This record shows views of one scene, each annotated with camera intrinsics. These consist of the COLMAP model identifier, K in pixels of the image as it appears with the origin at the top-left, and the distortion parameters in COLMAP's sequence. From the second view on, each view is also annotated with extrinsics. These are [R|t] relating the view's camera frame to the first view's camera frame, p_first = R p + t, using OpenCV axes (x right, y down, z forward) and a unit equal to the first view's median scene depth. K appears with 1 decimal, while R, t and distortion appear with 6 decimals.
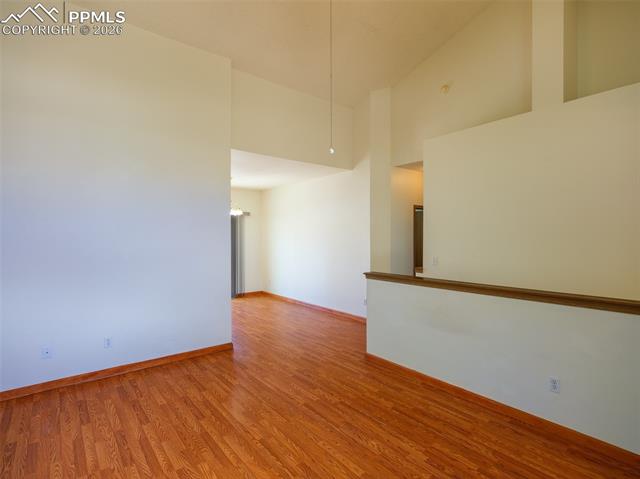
lens RADIAL K [[319.7, 0, 320.1], [0, 319.7, 245.4], [0, 0, 1]] dist [-0.003952, 0.000562]
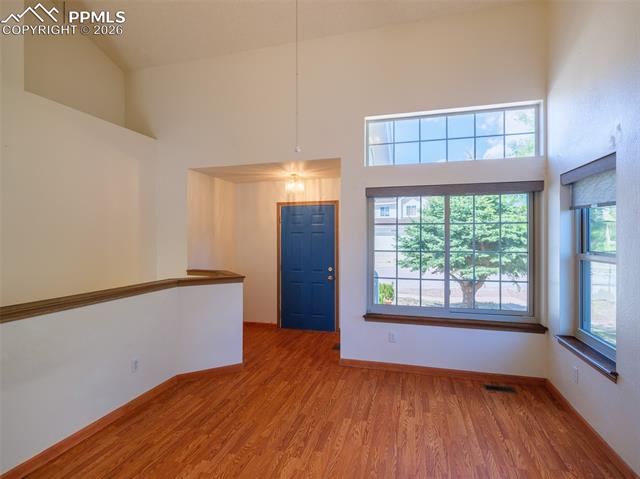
lens RADIAL K [[334.3, 0, 320.7], [0, 334.3, 237.5], [0, 0, 1]] dist [-0.002078, 0.000315]
pose [[-0.574489, 0.004125, 0.818502, -0.556964], [0.020735, 0.999740, 0.009516, -0.015771], [-0.818250, 0.022438, -0.574425, 1.000022]]
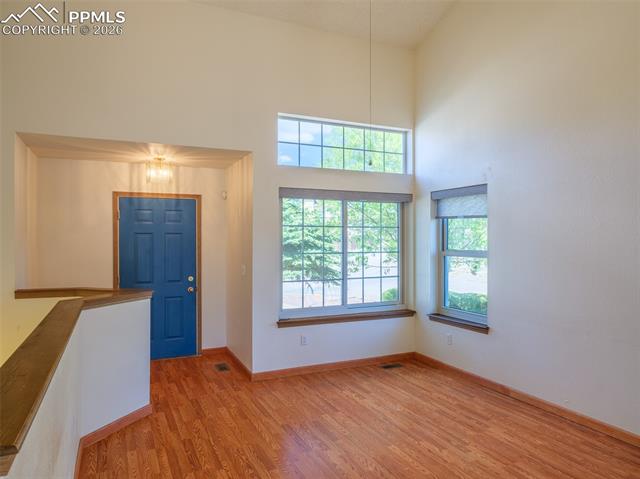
lens RADIAL K [[433.8, 0, 321.8], [0, 433.8, 237.6], [0, 0, 1]] dist [-0.002501, 0.004372]
pose [[-0.969661, 0.006005, 0.244379, -0.110435], [0.010043, 0.999833, 0.015281, -0.030953], [-0.244247, 0.017272, -0.969559, 1.659538]]
